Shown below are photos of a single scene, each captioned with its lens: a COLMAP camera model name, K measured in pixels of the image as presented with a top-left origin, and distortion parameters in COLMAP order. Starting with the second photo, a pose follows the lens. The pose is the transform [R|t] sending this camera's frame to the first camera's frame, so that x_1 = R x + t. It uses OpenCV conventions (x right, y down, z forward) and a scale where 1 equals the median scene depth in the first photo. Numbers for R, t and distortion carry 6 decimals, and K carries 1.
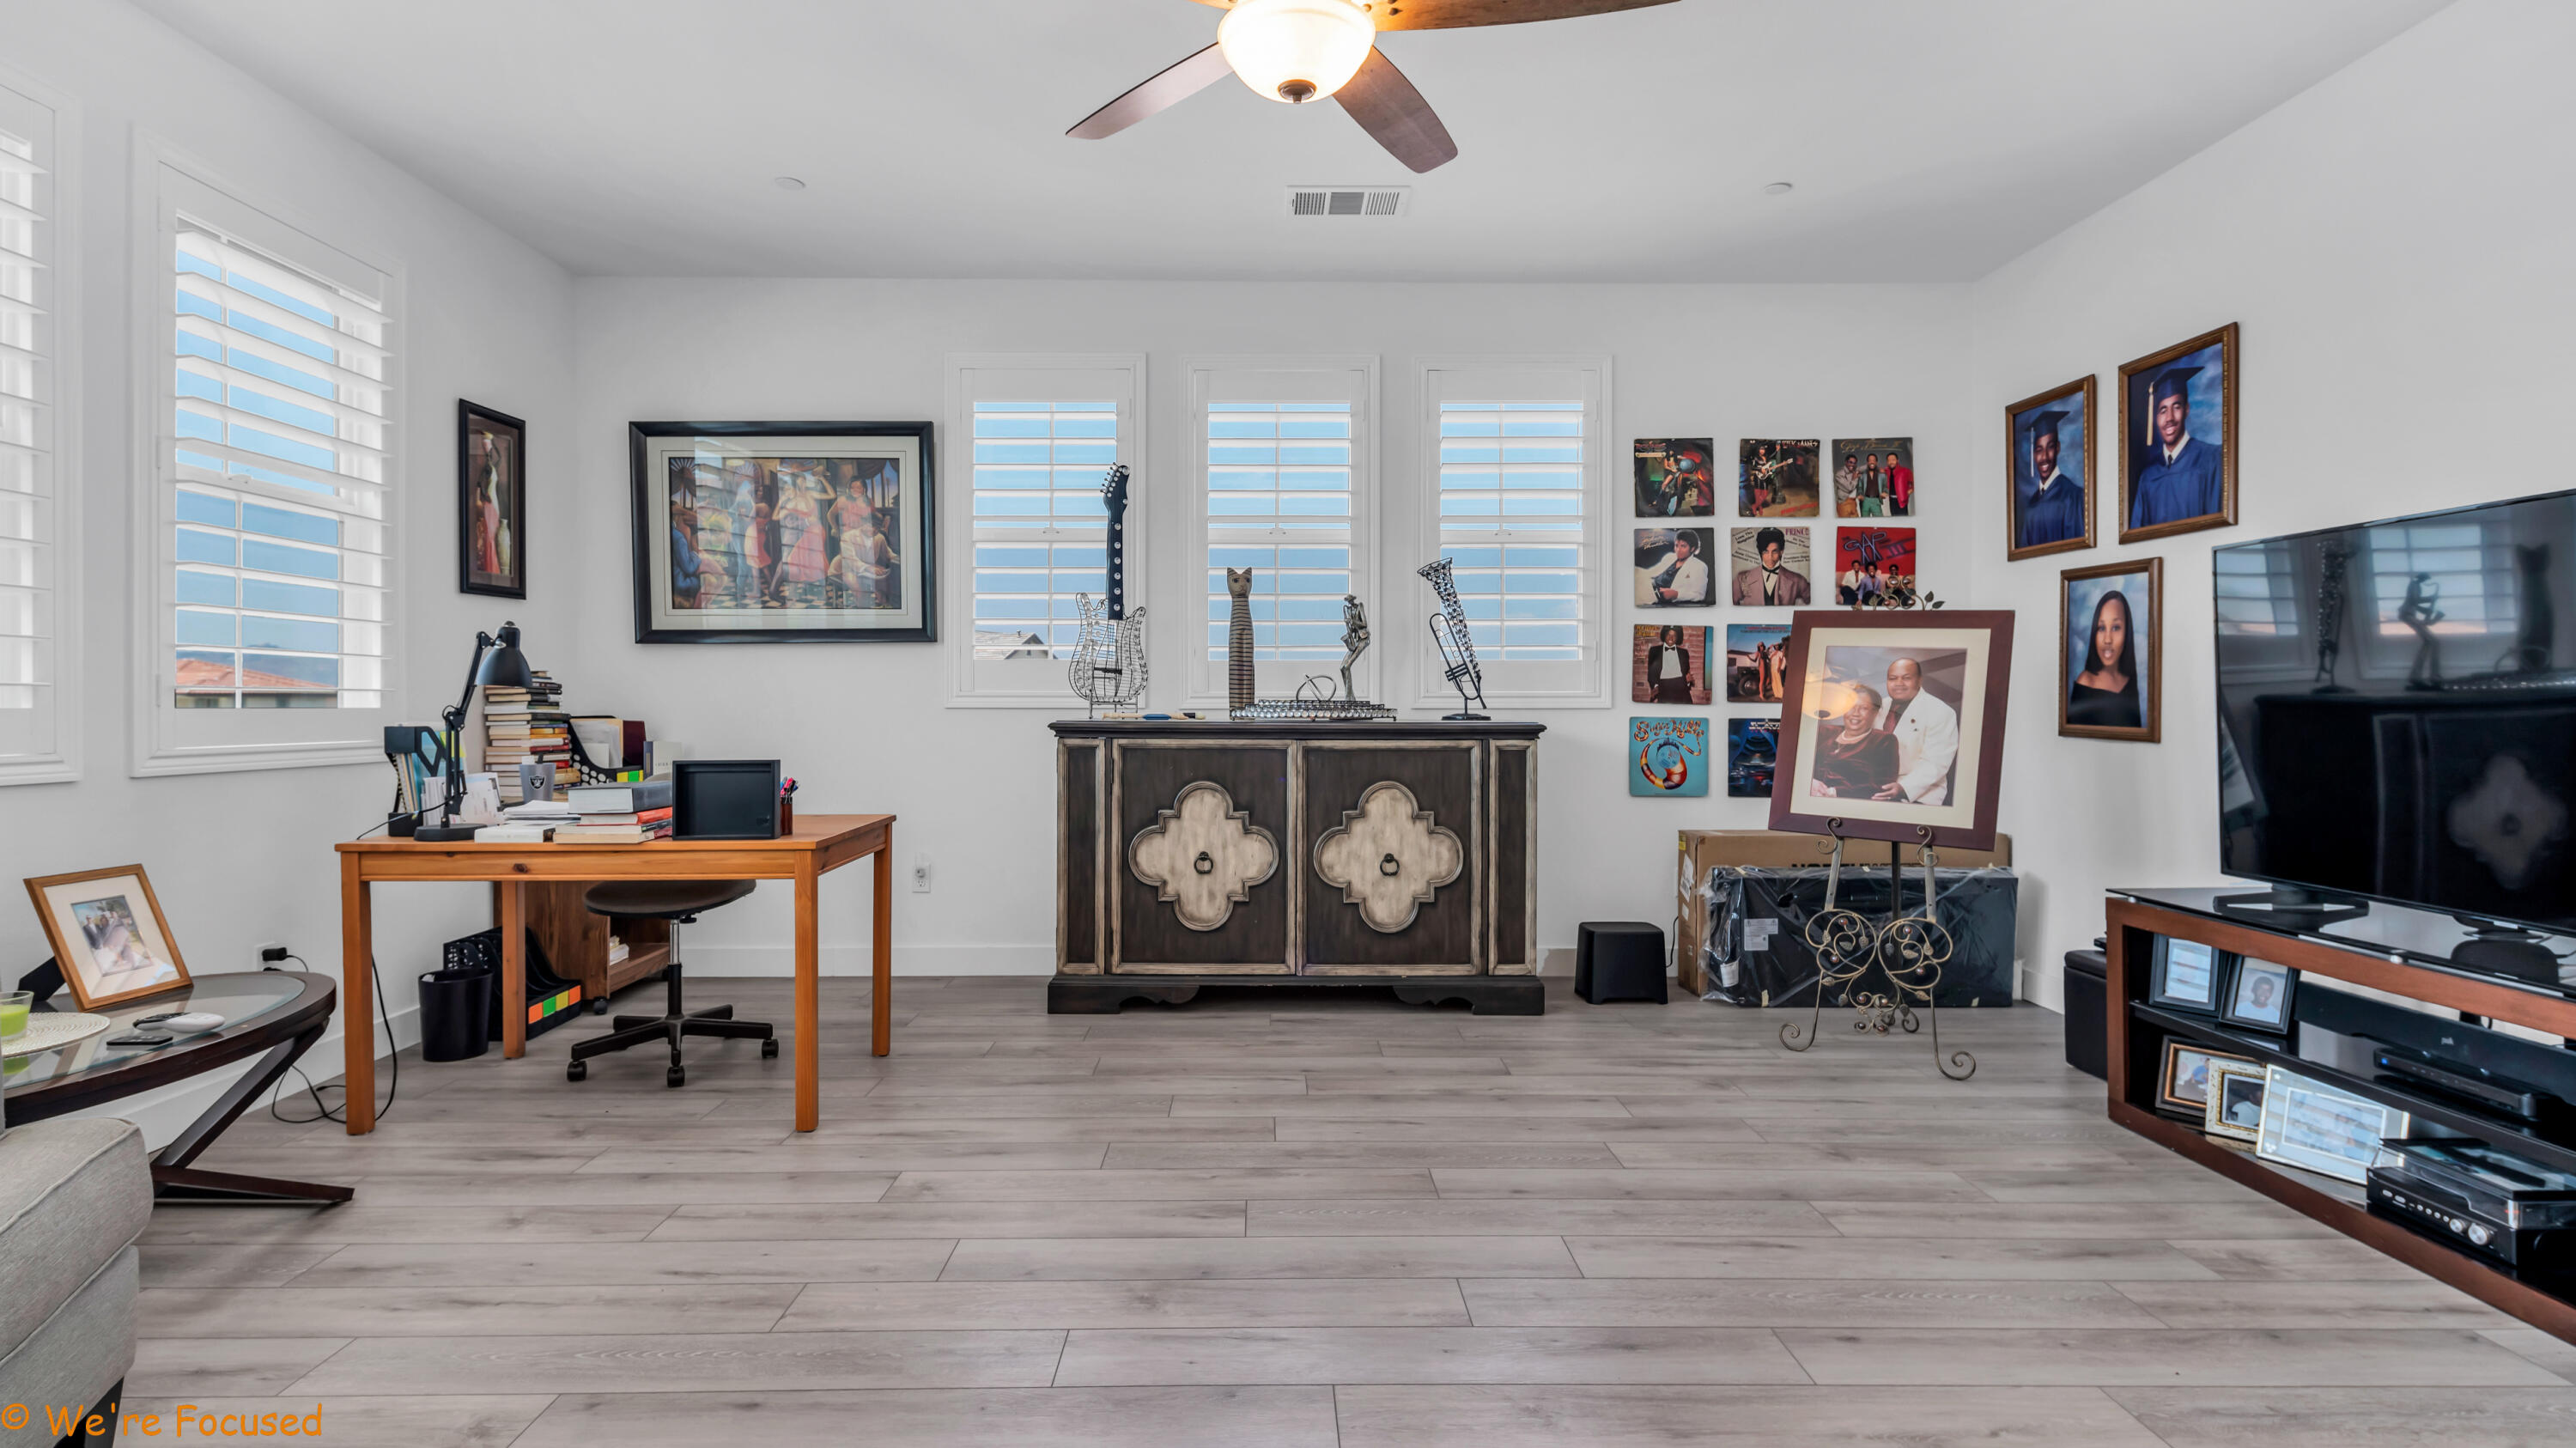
lens RADIAL K [[1240.5, 0, 1289.4], [0, 1240.5, 710.8], [0, 0, 1]] dist [0.002122, -0.002017]
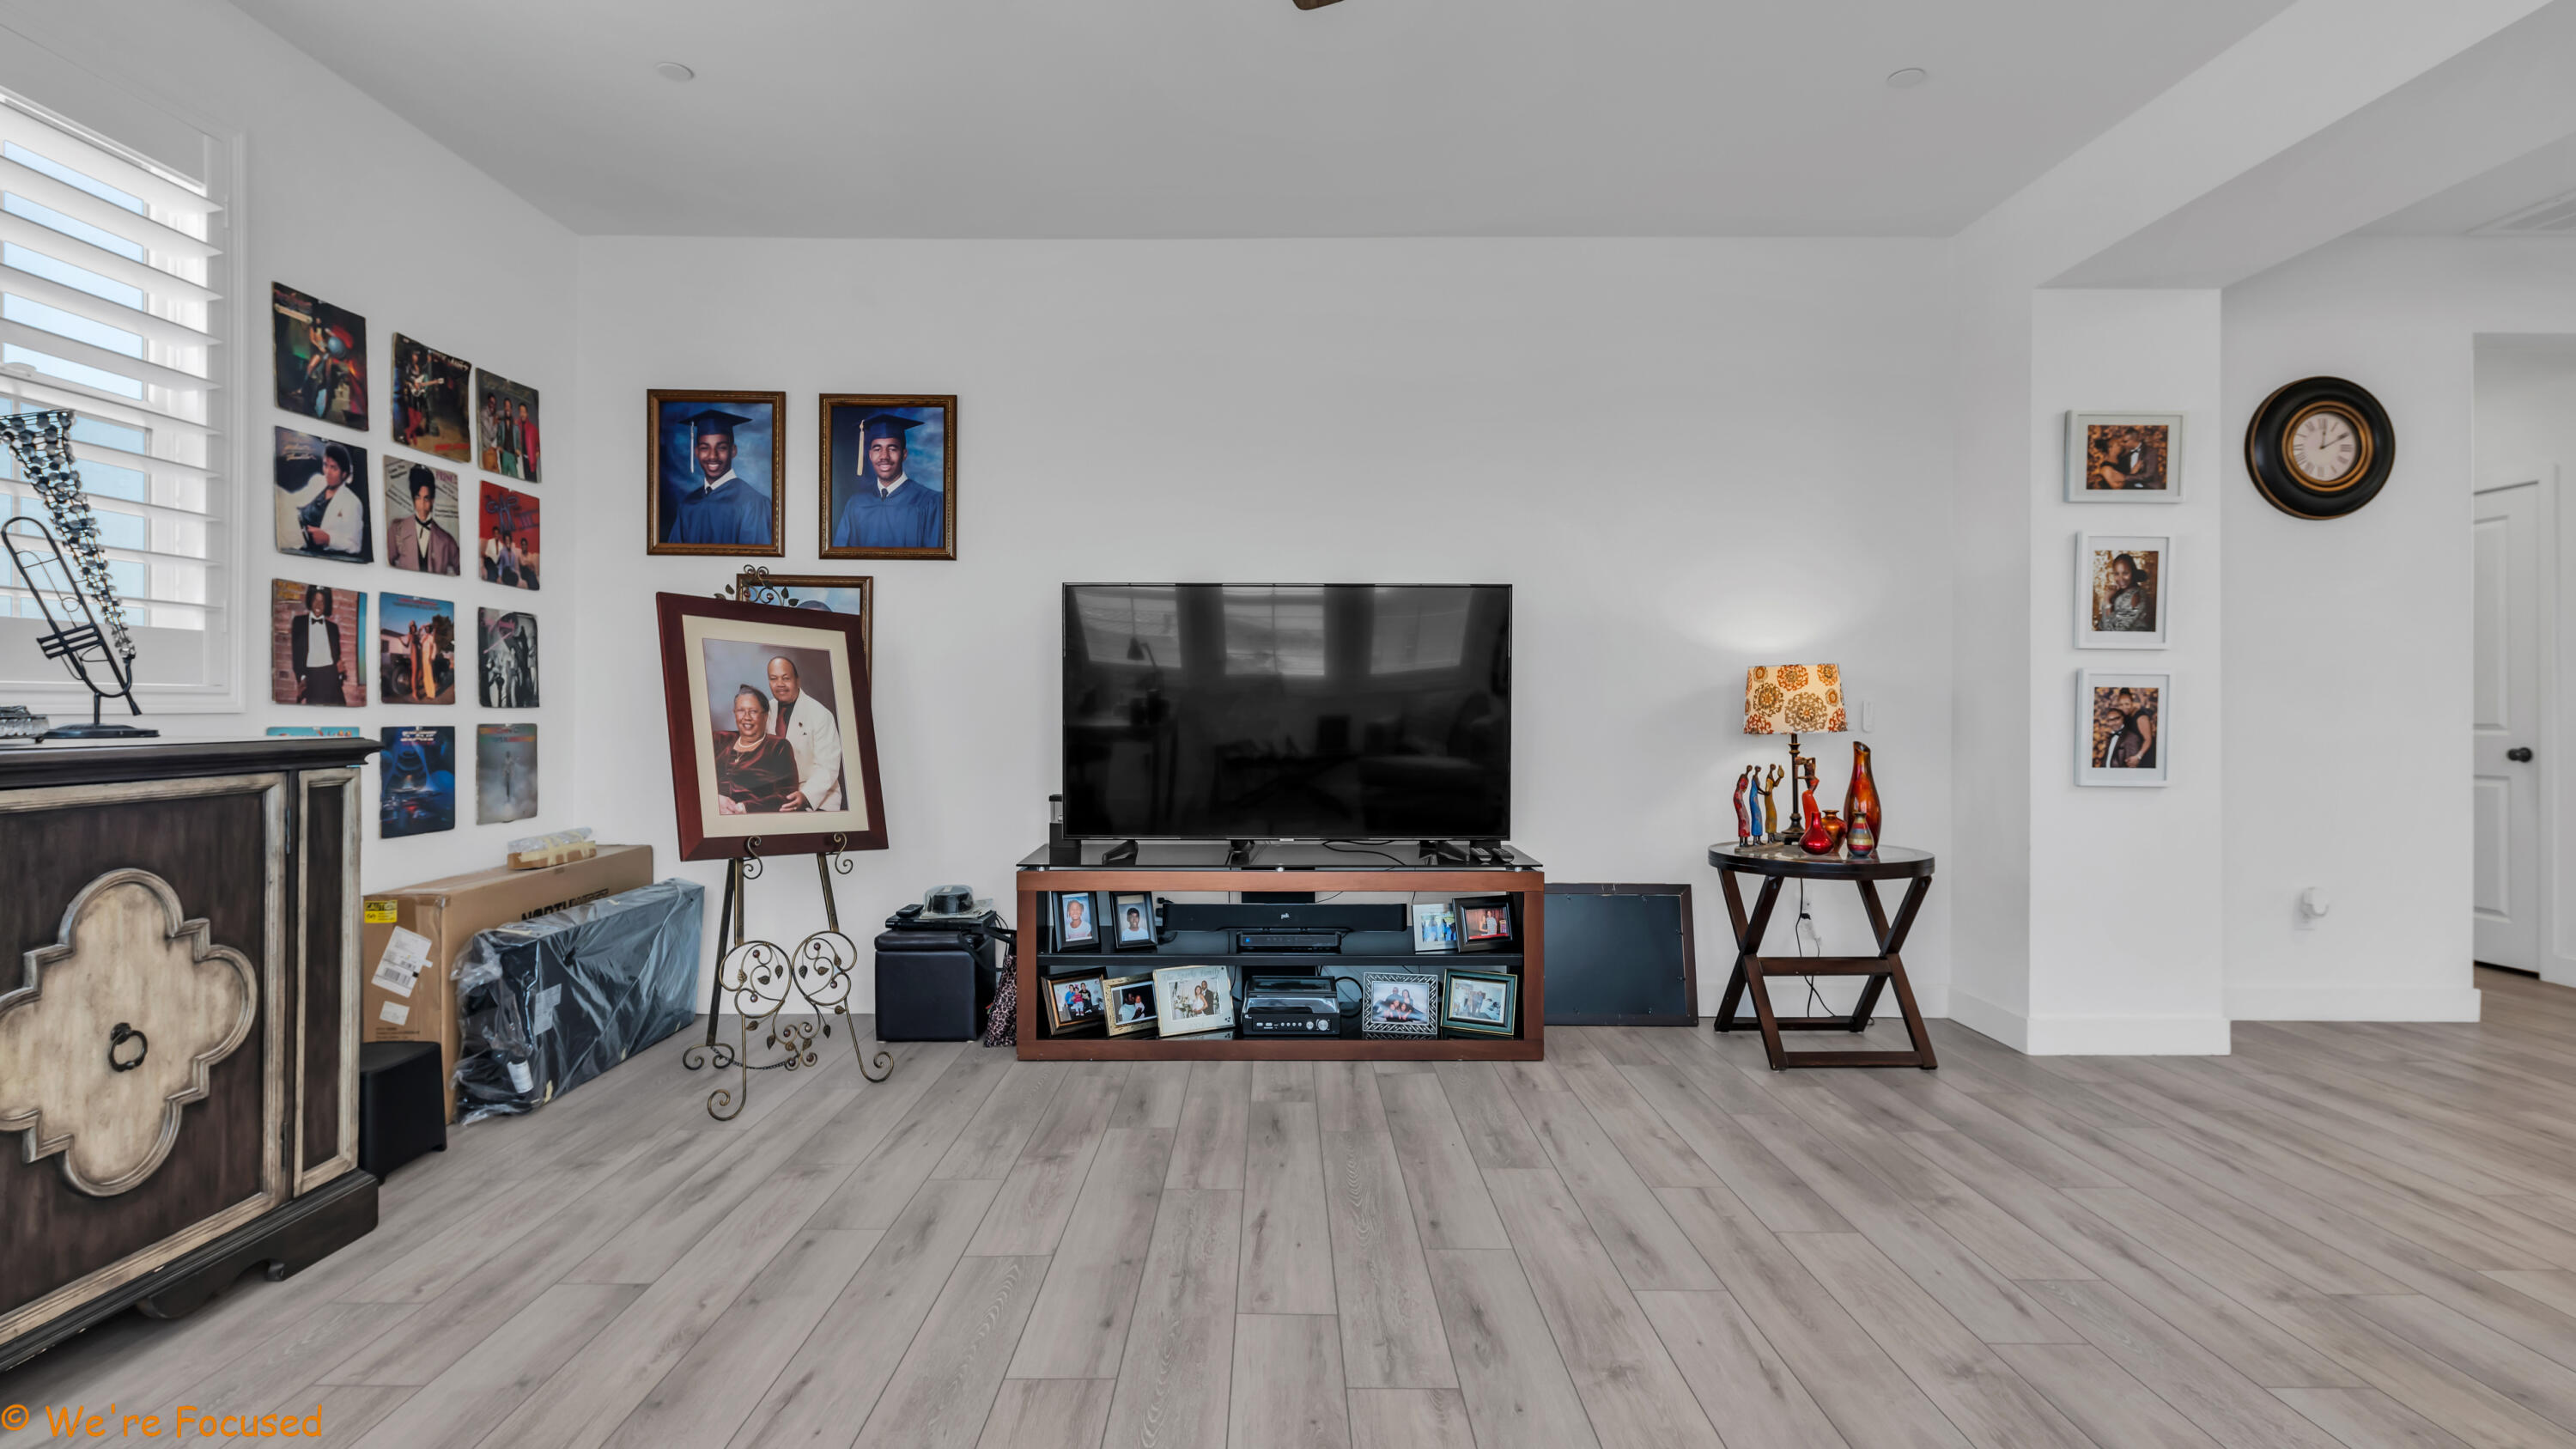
lens RADIAL K [[1240.6, 0, 1262.1], [0, 1240.6, 710.9], [0, 0, 1]] dist [0.002122, -0.002017]
pose [[0.022963, -0.002997, 0.999732, -0.368528], [0.005047, 0.999983, 0.002882, -0.002514], [-0.999724, 0.004979, 0.022978, 0.539895]]
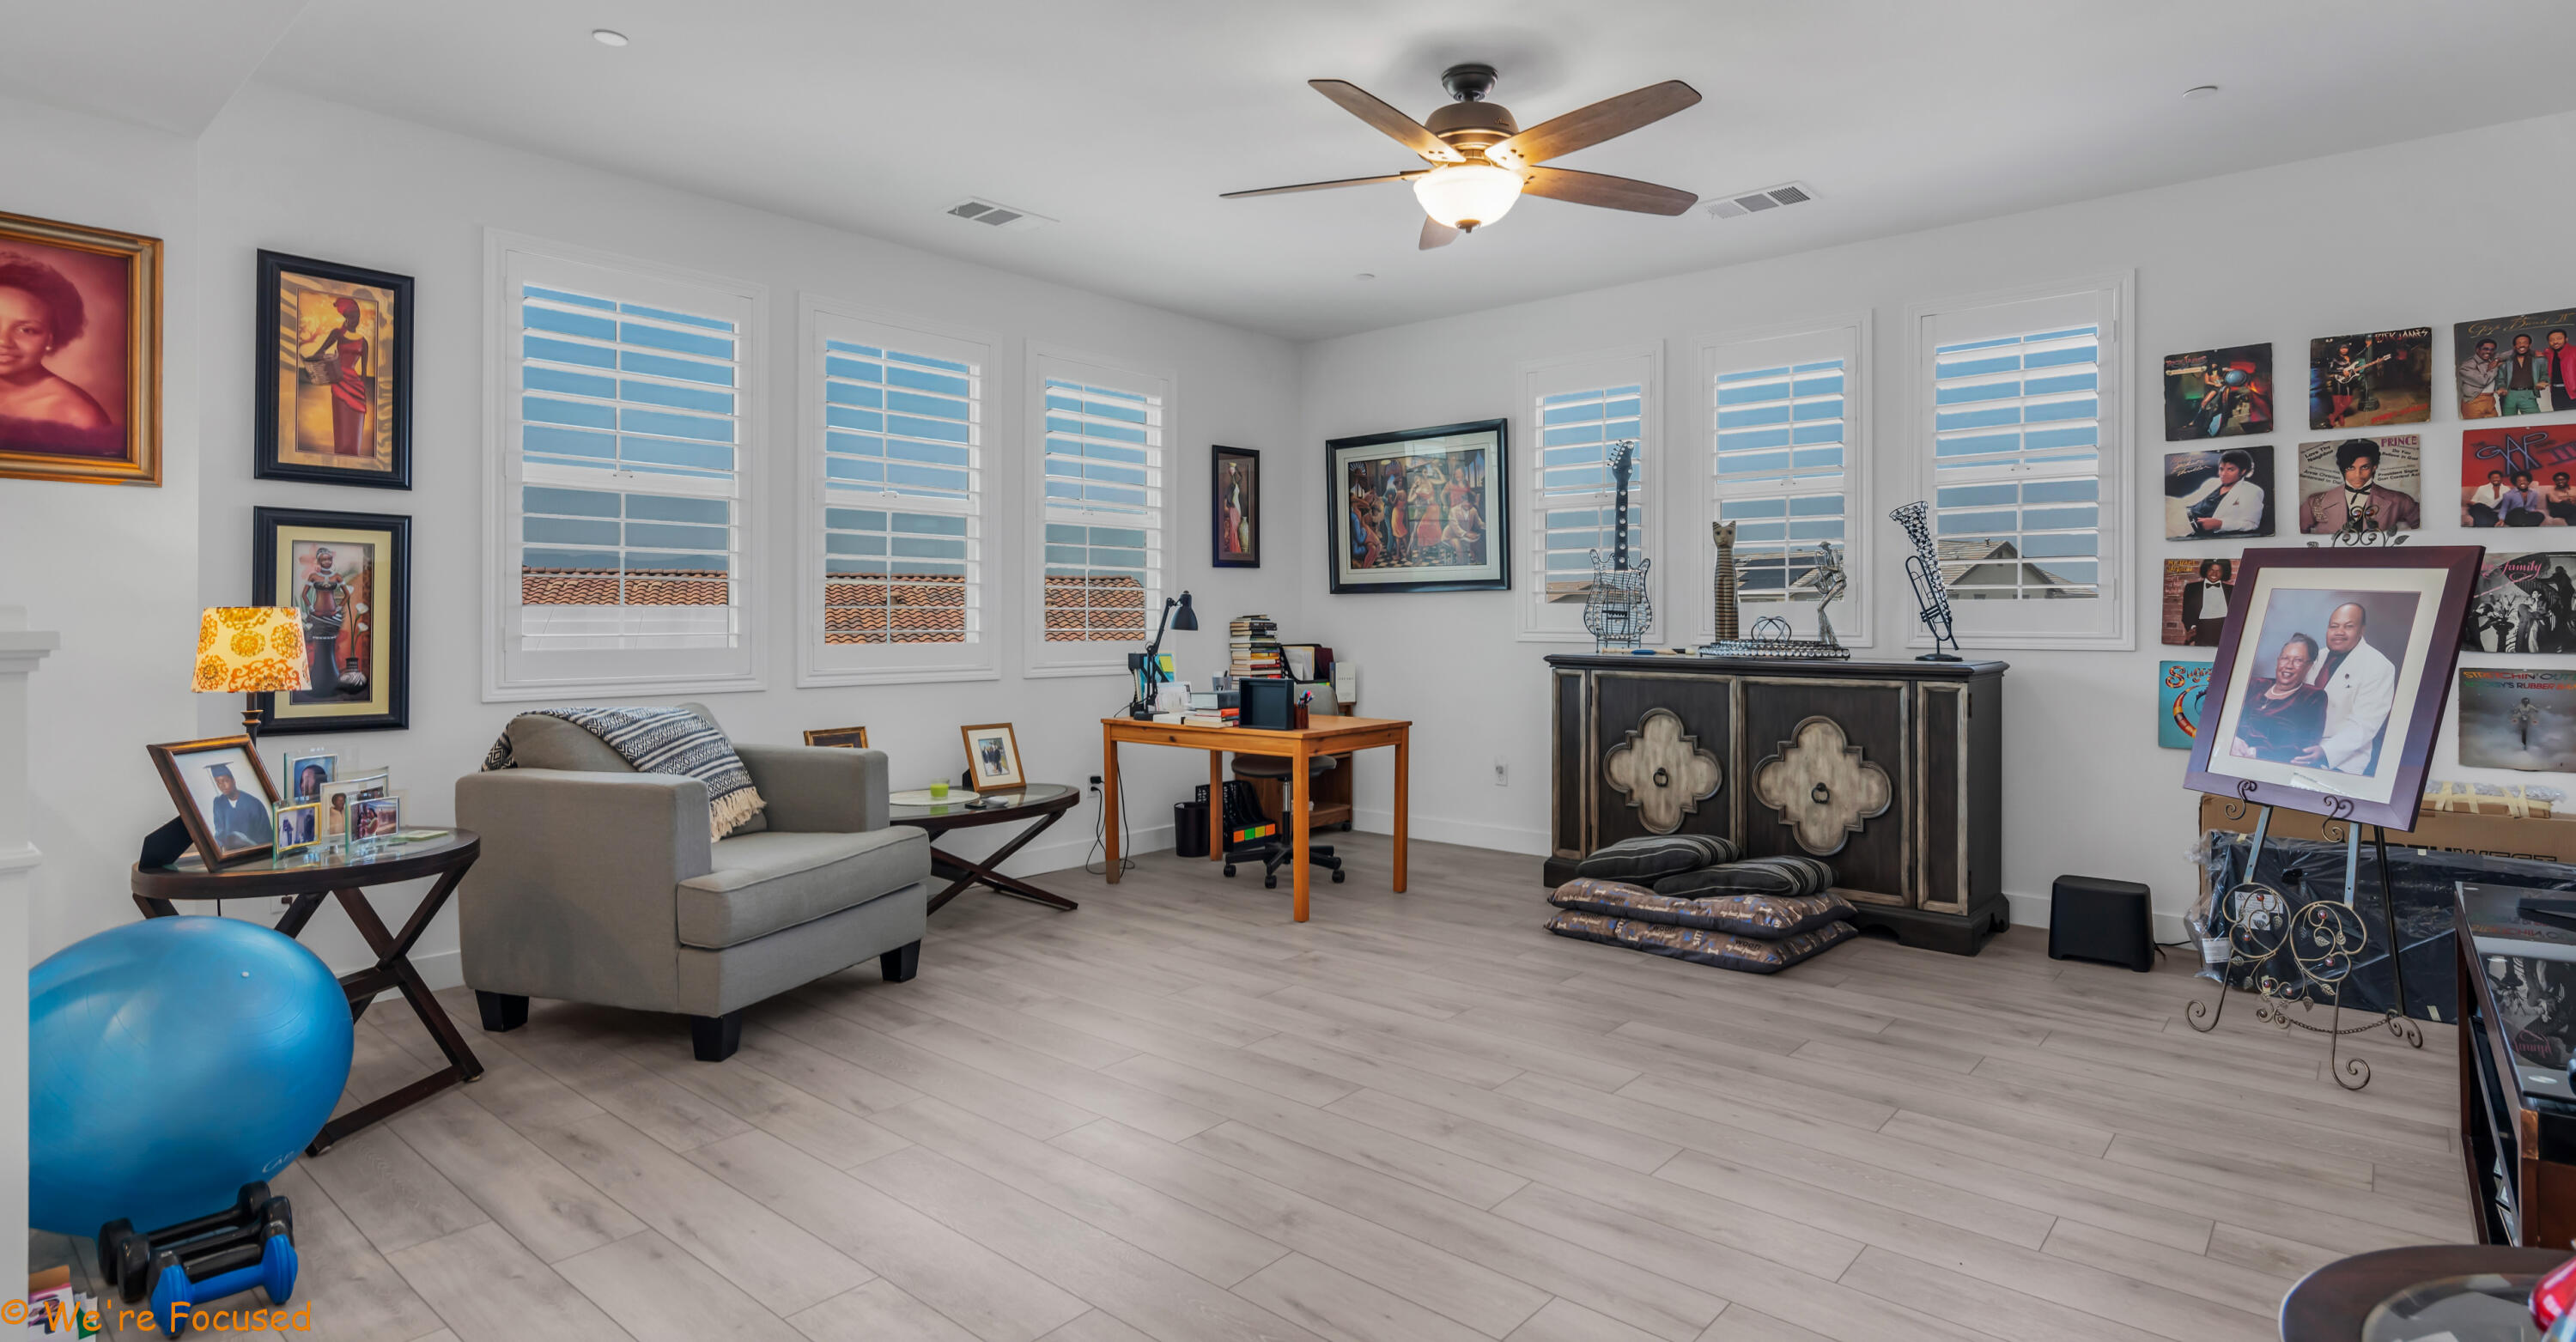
lens RADIAL K [[1265.6, 0, 1334.4], [0, 1265.6, 621.6], [0, 0, 1]] dist [-0.003769, -0.001286]
pose [[0.757635, 0.002518, -0.652673, 0.465003], [-0.004601, 0.999988, -0.001483, -0.021561], [0.652662, 0.004127, 0.757638, -0.111859]]
